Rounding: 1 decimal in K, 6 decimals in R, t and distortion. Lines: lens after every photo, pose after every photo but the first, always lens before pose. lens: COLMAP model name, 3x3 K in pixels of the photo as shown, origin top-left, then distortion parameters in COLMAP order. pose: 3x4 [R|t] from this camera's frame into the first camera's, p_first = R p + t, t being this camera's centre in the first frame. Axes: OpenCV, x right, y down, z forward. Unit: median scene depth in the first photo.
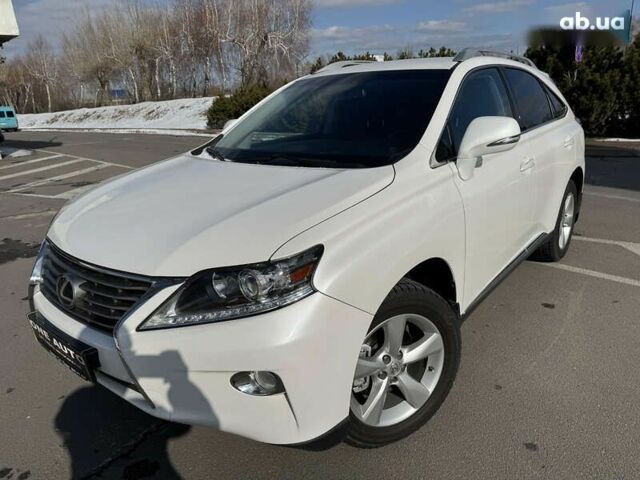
lens RADIAL K [[466.0, 0, 320.0], [0, 466.0, 236.9], [0, 0, 1]] dist [0.028795, -0.028809]
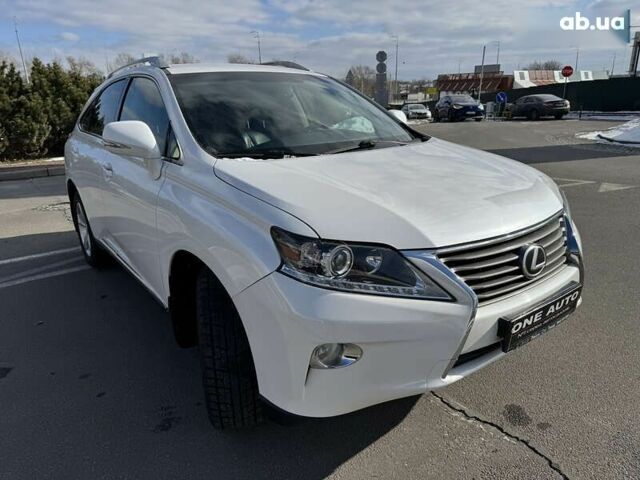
lens RADIAL K [[460.7, 0, 329.6], [0, 460.7, 242.1], [0, 0, 1]] dist [0.063497, -0.061430]
pose [[0.198801, -0.249707, 0.947694, -0.821563], [0.304583, 0.934852, 0.182430, -0.123999], [-0.931508, 0.252385, 0.261906, 0.598154]]
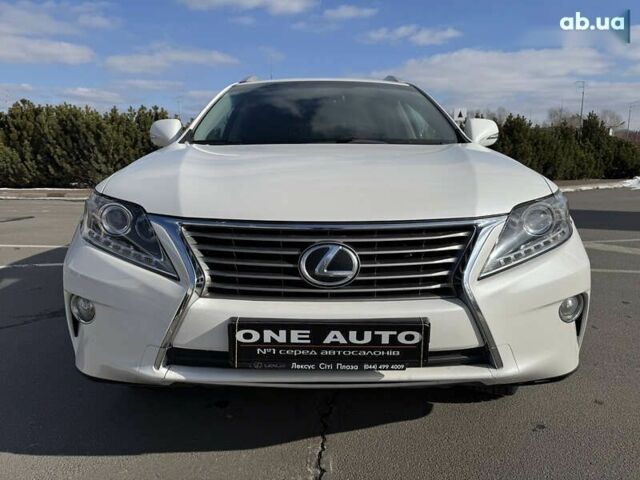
lens RADIAL K [[466.0, 0, 320.0], [0, 466.0, 236.9], [0, 0, 1]] dist [0.028795, -0.028809]
pose [[0.757454, -0.063096, 0.649832, -0.538334], [0.158620, 0.983282, -0.089417, 0.070837], [-0.633327, 0.170806, 0.754800, 0.239342]]
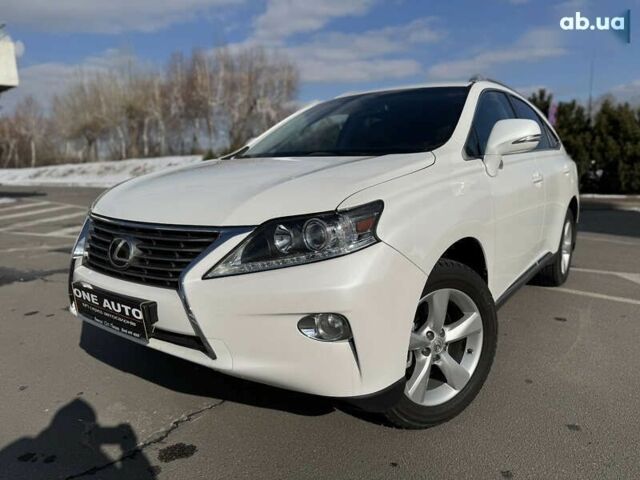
lens RADIAL K [[466.0, 0, 320.0], [0, 466.0, 236.9], [0, 0, 1]] dist [0.028795, -0.028809]
pose [[0.998507, 0.021160, 0.050357, -0.087872], [-0.013775, 0.989668, -0.142713, 0.115731], [-0.052857, 0.141806, 0.988482, -0.009652]]
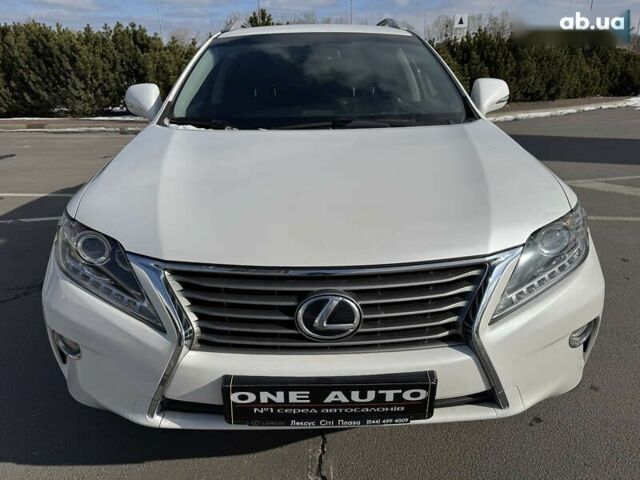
lens RADIAL K [[468.4, 0, 320.0], [0, 468.4, 240.0], [0, 0, 1]] dist [-0.002115, 0.005429]
pose [[0.747077, -0.195776, 0.635254, -0.502747], [0.175508, 0.979829, 0.095566, -0.030981], [-0.641150, 0.040097, 0.766368, 0.259320]]
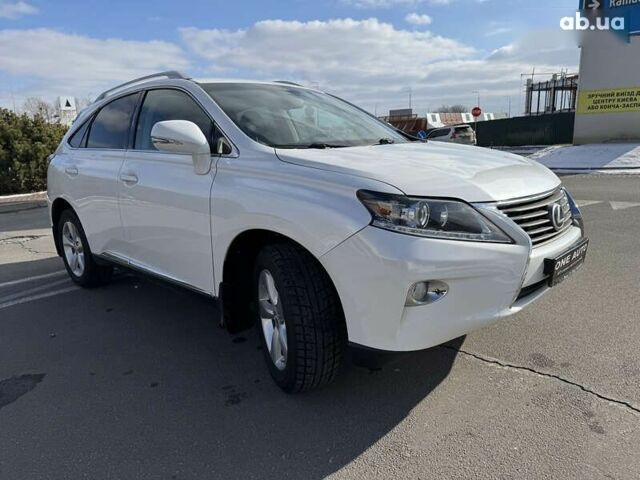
lens RADIAL K [[460.7, 0, 329.6], [0, 460.7, 242.1], [0, 0, 1]] dist [0.063497, -0.061430]
pose [[0.035314, -0.171463, 0.984557, -0.935596], [0.331138, 0.931527, 0.150351, -0.106663], [-0.942921, 0.320714, 0.089674, 0.777214]]
